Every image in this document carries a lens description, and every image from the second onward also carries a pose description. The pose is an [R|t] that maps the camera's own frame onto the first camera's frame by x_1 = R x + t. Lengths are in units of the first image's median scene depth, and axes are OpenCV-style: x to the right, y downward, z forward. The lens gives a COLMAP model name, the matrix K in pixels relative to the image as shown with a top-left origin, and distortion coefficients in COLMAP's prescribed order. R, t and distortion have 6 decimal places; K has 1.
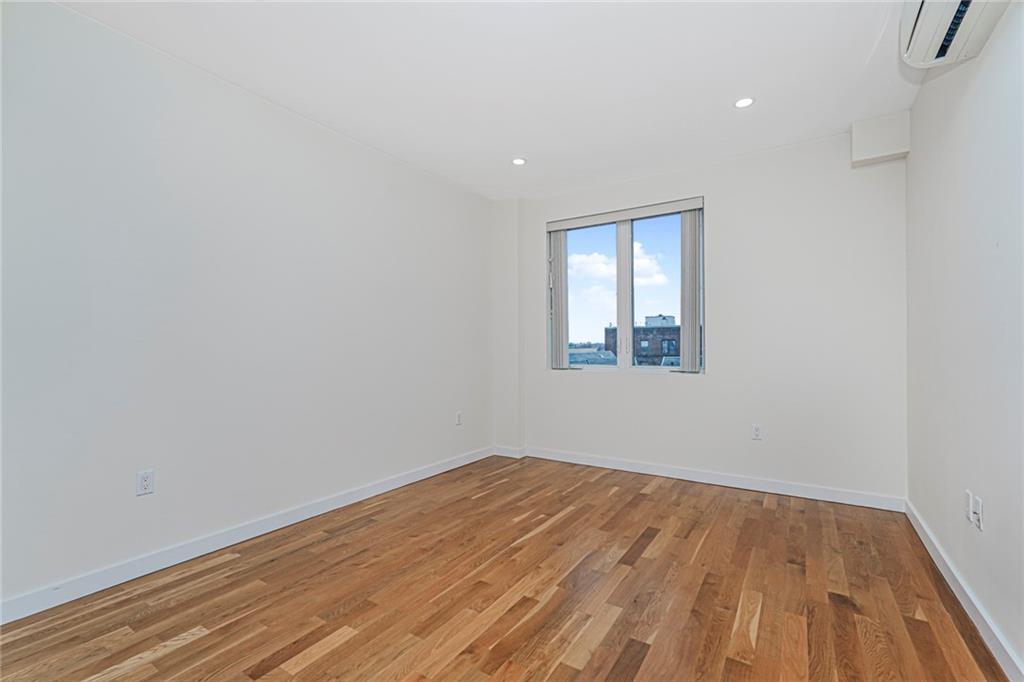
lens RADIAL K [[463.2, 0, 528.0], [0, 463.2, 341.8], [0, 0, 1]] dist [-0.003242, 0.000539]
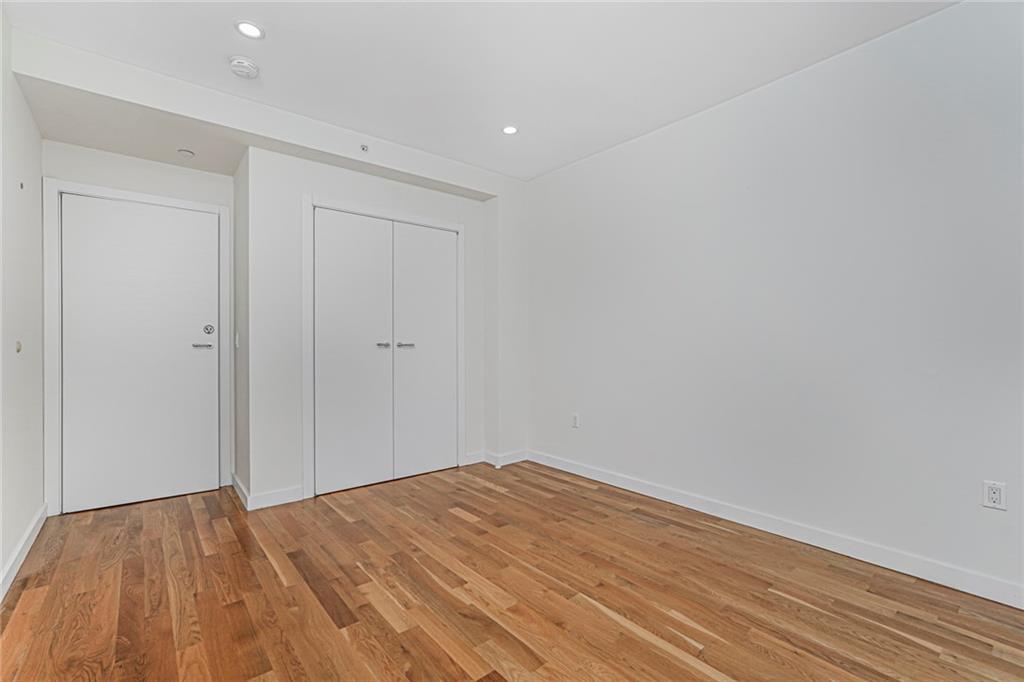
lens RADIAL K [[455.7, 0, 505.0], [0, 455.7, 346.9], [0, 0, 1]] dist [0.000750, 0.001255]
pose [[-0.344860, 0.010279, -0.938598, 0.864040], [0.013556, 0.999890, 0.005969, 0.012710], [0.938556, -0.010665, -0.344962, 1.350123]]
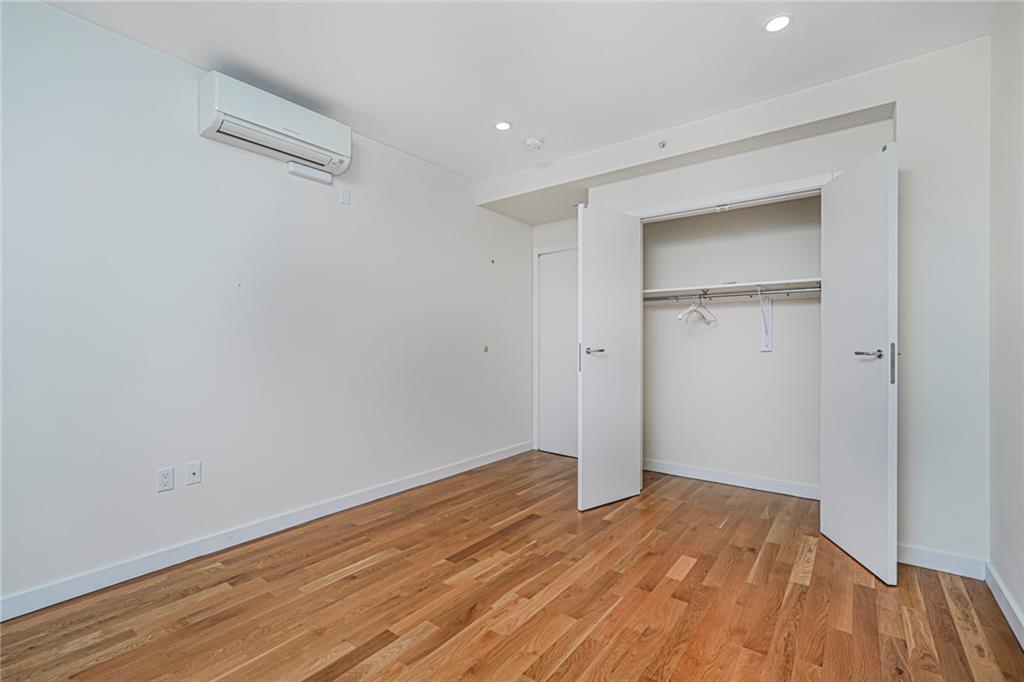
lens RADIAL K [[455.7, 0, 505.0], [0, 455.7, 346.9], [0, 0, 1]] dist [0.000750, 0.001255]
pose [[-0.990985, 0.004887, 0.133880, -0.085144], [0.003961, 0.999966, -0.007189, 0.010267], [-0.133911, -0.006594, -0.990971, 1.865405]]
